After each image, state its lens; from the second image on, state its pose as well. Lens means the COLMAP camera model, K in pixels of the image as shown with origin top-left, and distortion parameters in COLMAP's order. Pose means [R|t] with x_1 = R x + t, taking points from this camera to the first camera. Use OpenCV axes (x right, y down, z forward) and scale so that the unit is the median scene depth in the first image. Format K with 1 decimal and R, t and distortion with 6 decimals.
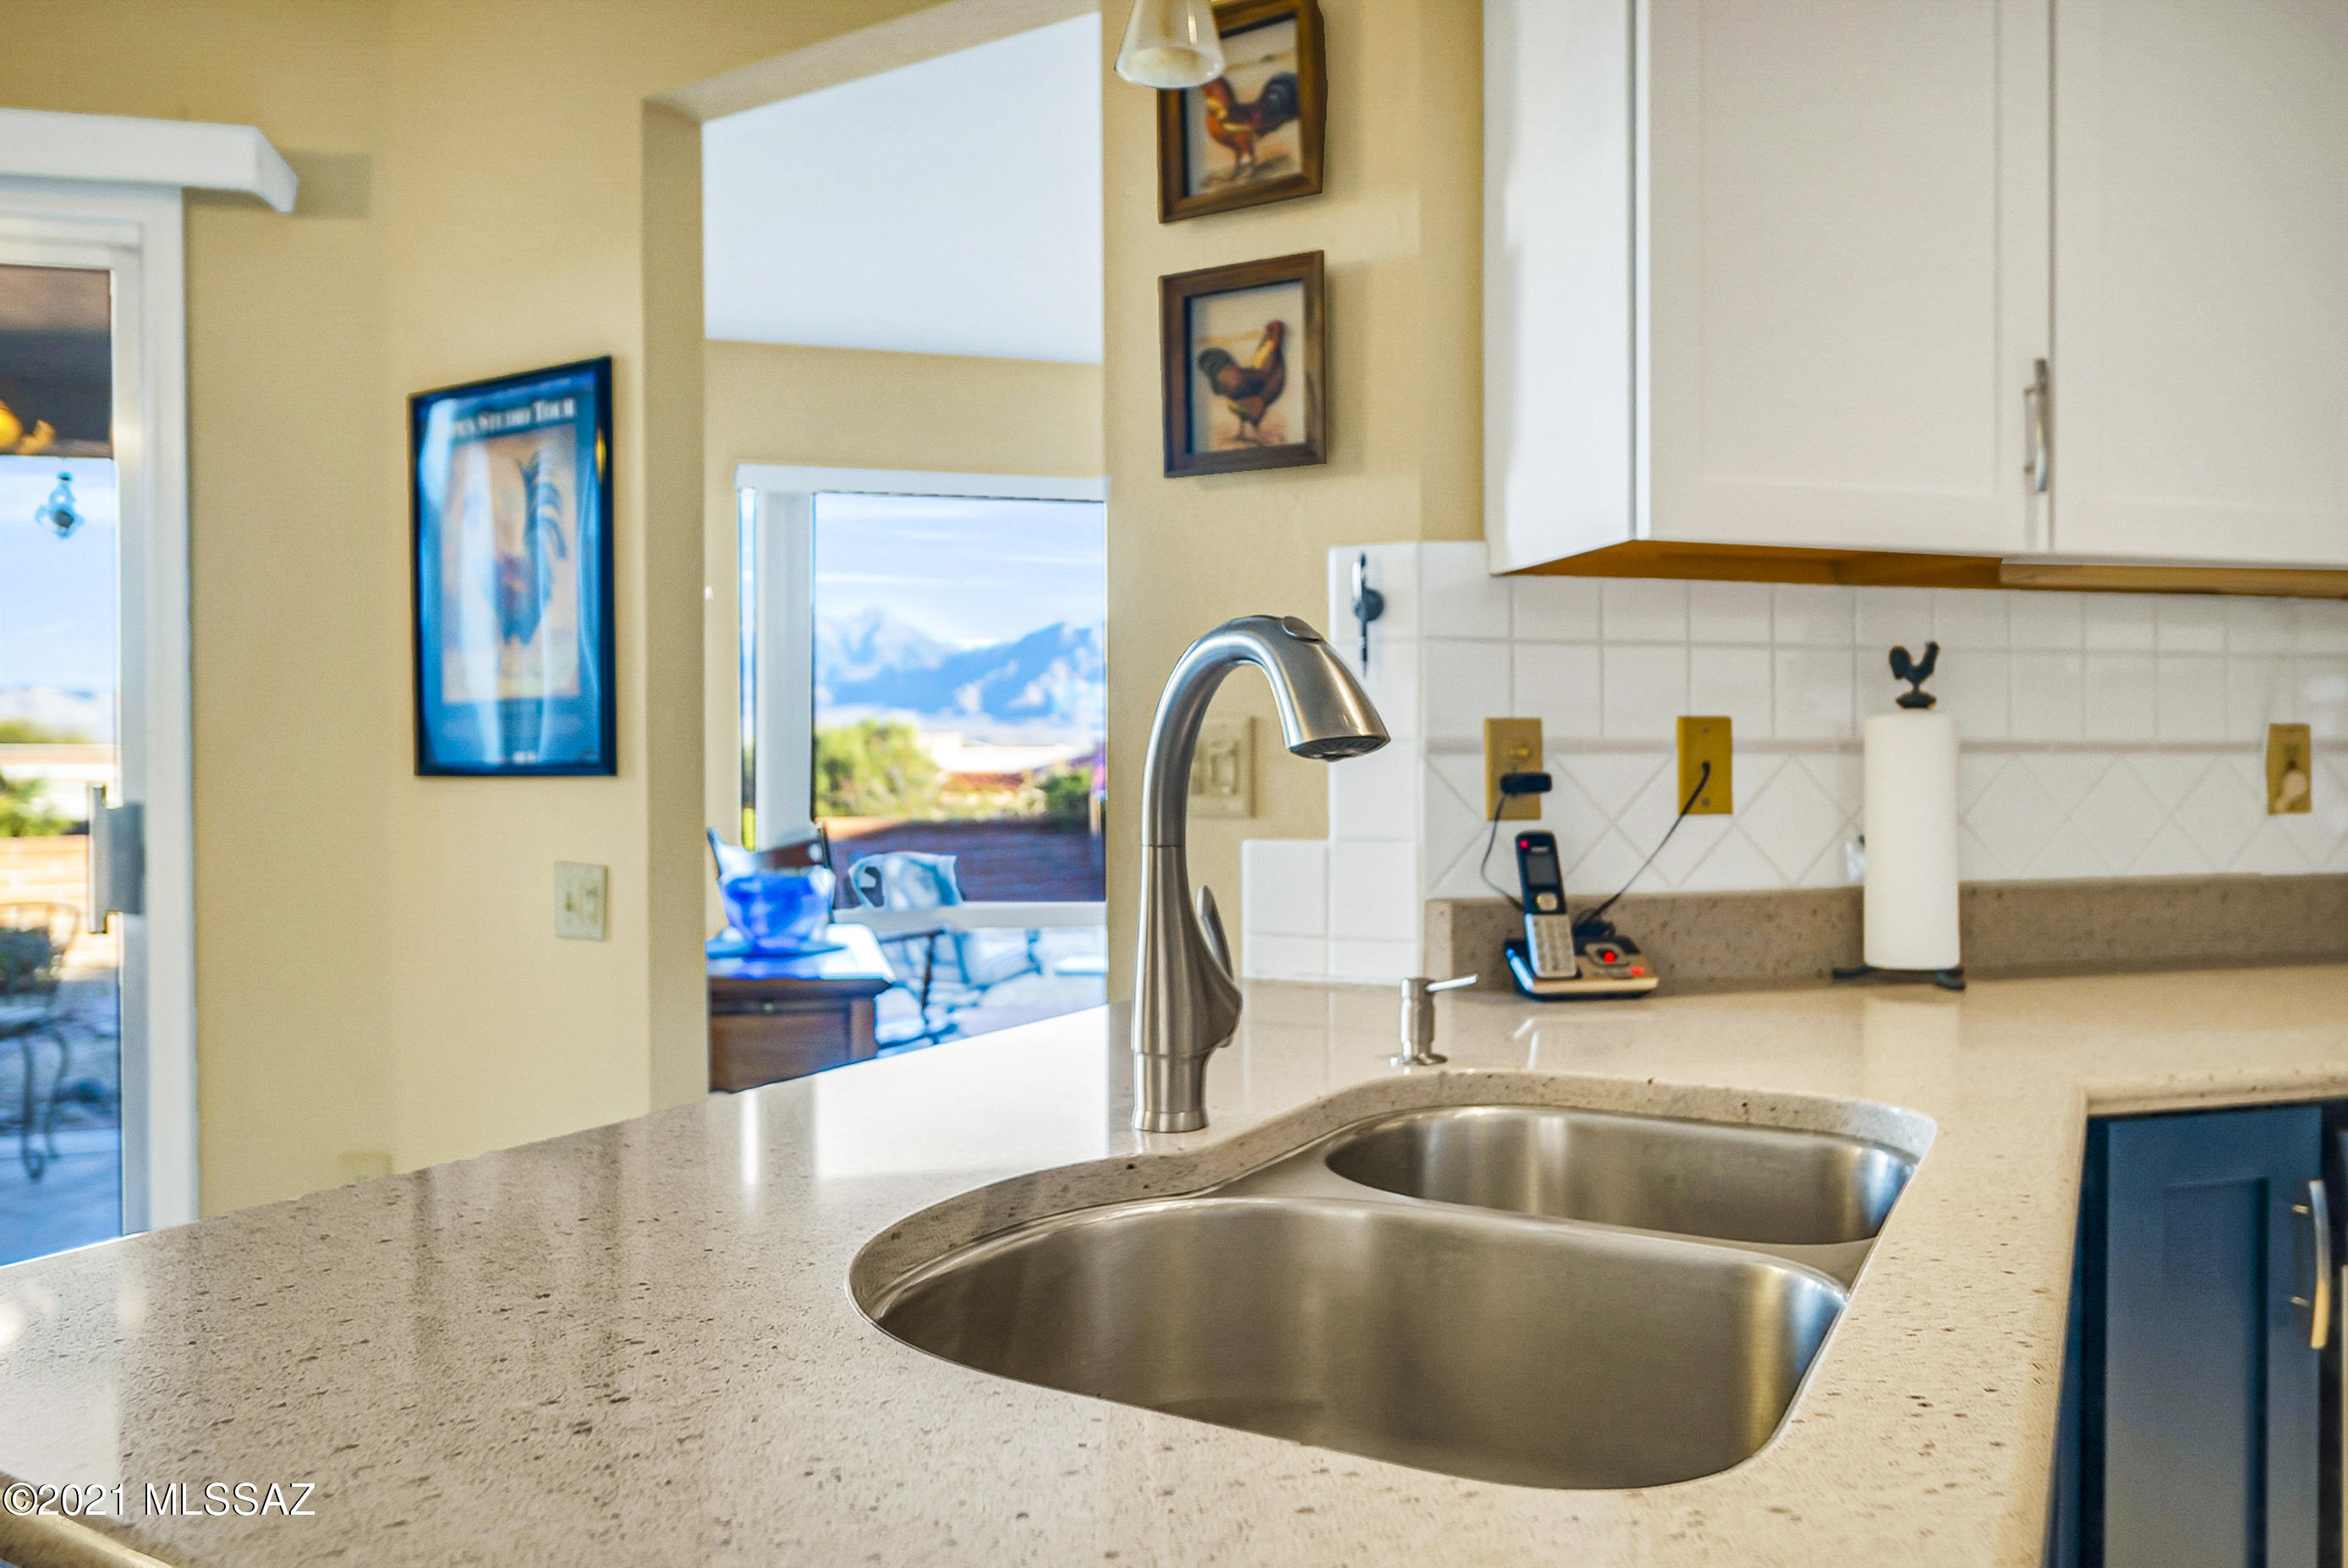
lens RADIAL K [[1640.6, 0, 1192.3], [0, 1640.6, 768.6], [0, 0, 1]] dist [-0.004344, -0.011209]
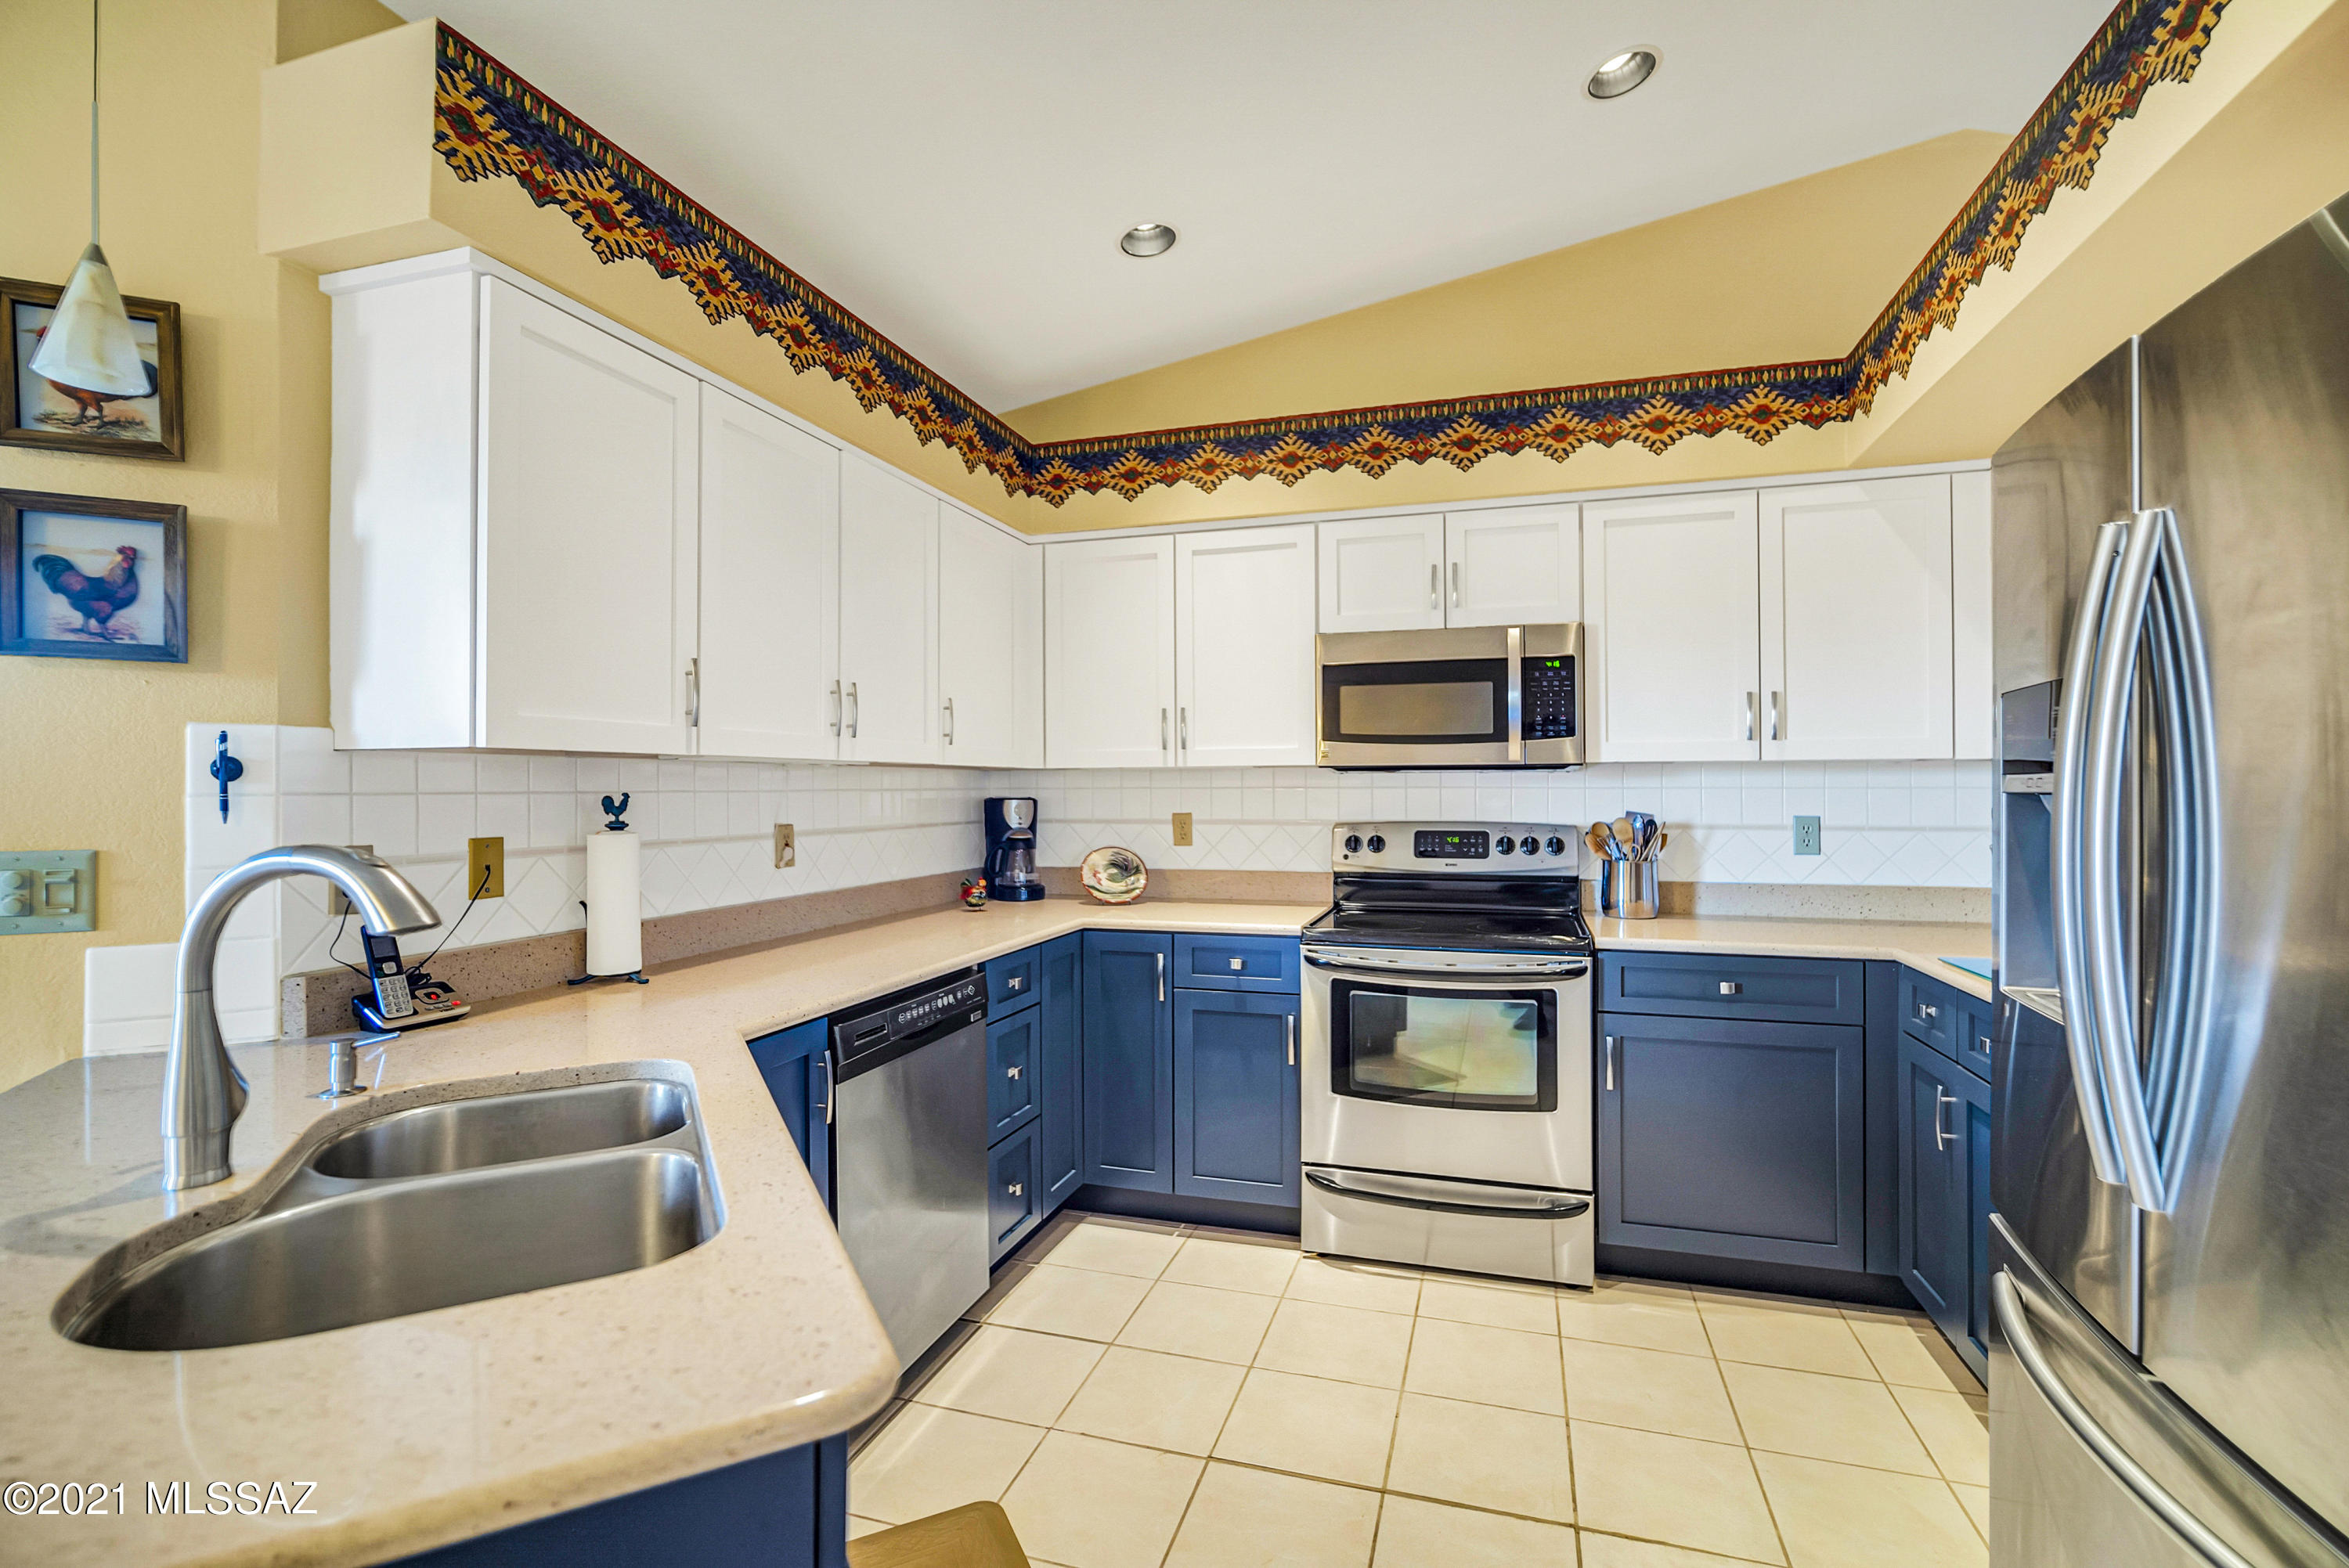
lens RADIAL K [[1053.0, 0, 1177.6], [0, 1053.0, 779.0], [0, 0, 1]] dist [-0.004847, 0.001429]
pose [[0.535477, 0.005361, 0.844533, -0.209821], [0.003462, 0.999958, -0.008542, -0.080554], [-0.844543, 0.007498, 0.535436, -0.148131]]
